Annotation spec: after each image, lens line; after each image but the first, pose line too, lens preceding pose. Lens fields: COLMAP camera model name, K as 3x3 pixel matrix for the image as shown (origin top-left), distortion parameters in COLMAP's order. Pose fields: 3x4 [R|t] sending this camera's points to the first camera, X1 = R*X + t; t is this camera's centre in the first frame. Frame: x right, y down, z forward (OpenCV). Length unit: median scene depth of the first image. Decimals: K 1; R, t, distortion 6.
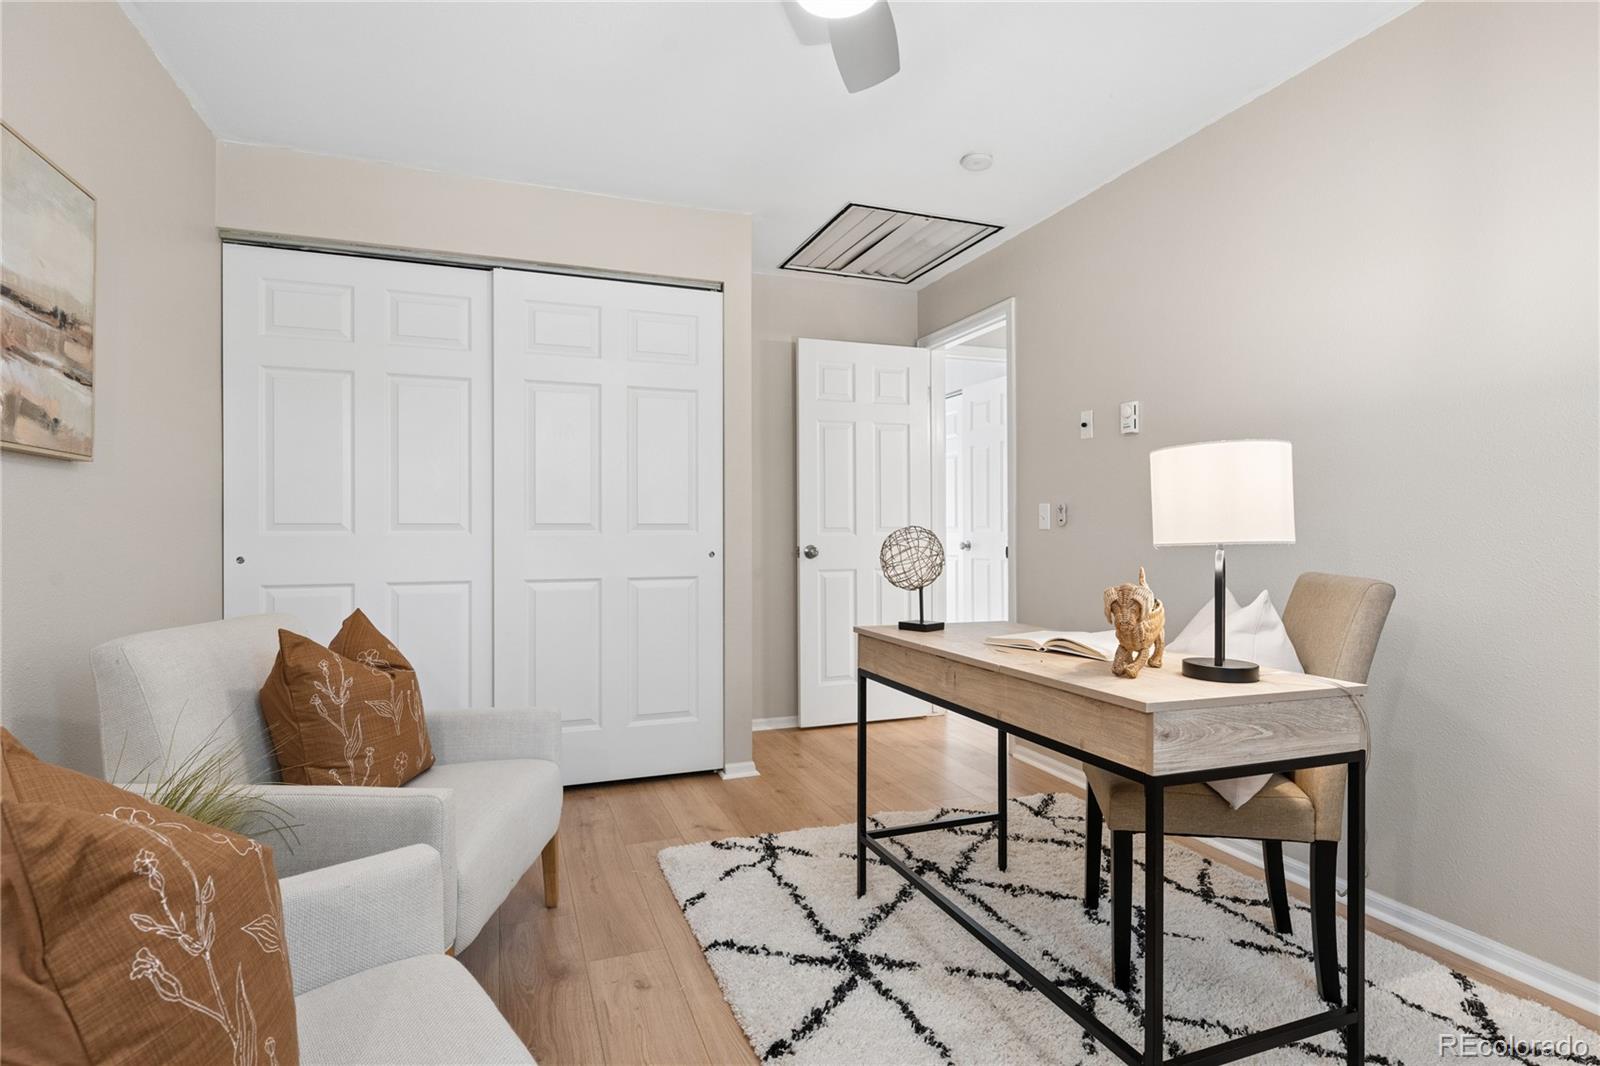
lens RADIAL K [[818.5, 0, 798.0], [0, 818.5, 532.7], [0, 0, 1]] dist [0.000906, -0.000123]
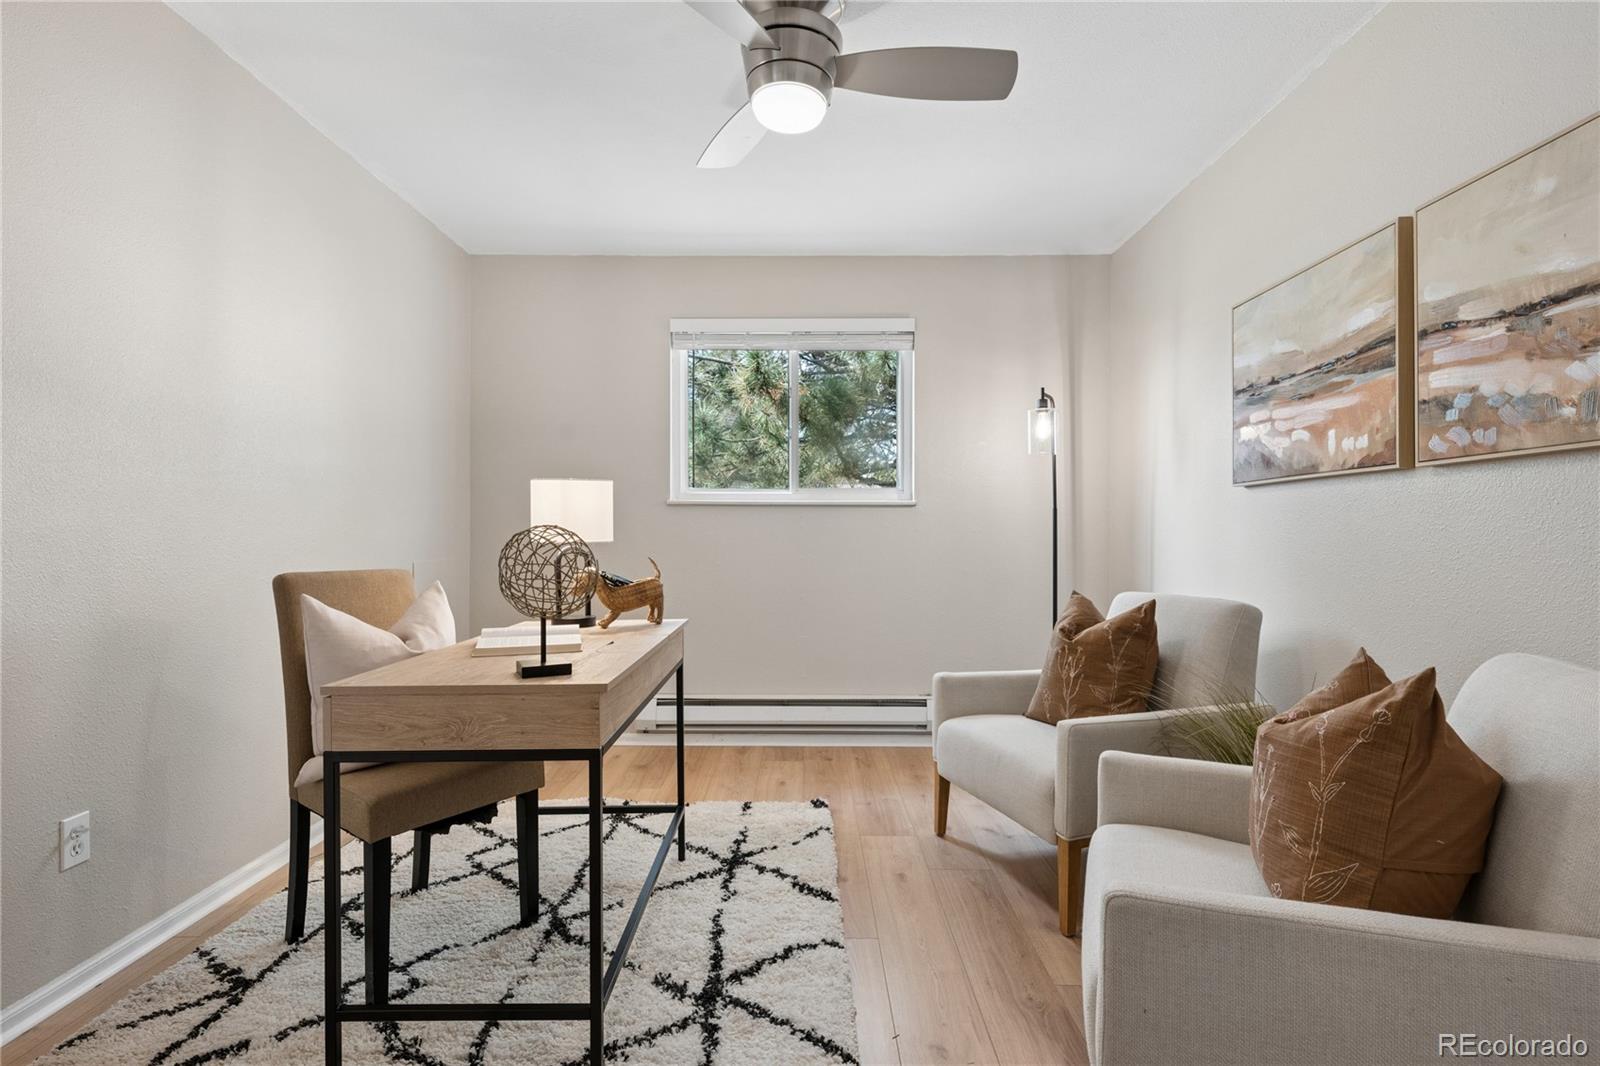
lens RADIAL K [[818.5, 0, 798.3], [0, 818.5, 533.5], [0, 0, 1]] dist [0.000906, -0.000123]
pose [[-0.938300, 0.000103, 0.345822, -0.350645], [-0.000275, 0.999999, -0.001045, -0.001071], [-0.345822, -0.001076, -0.938300, 1.870354]]
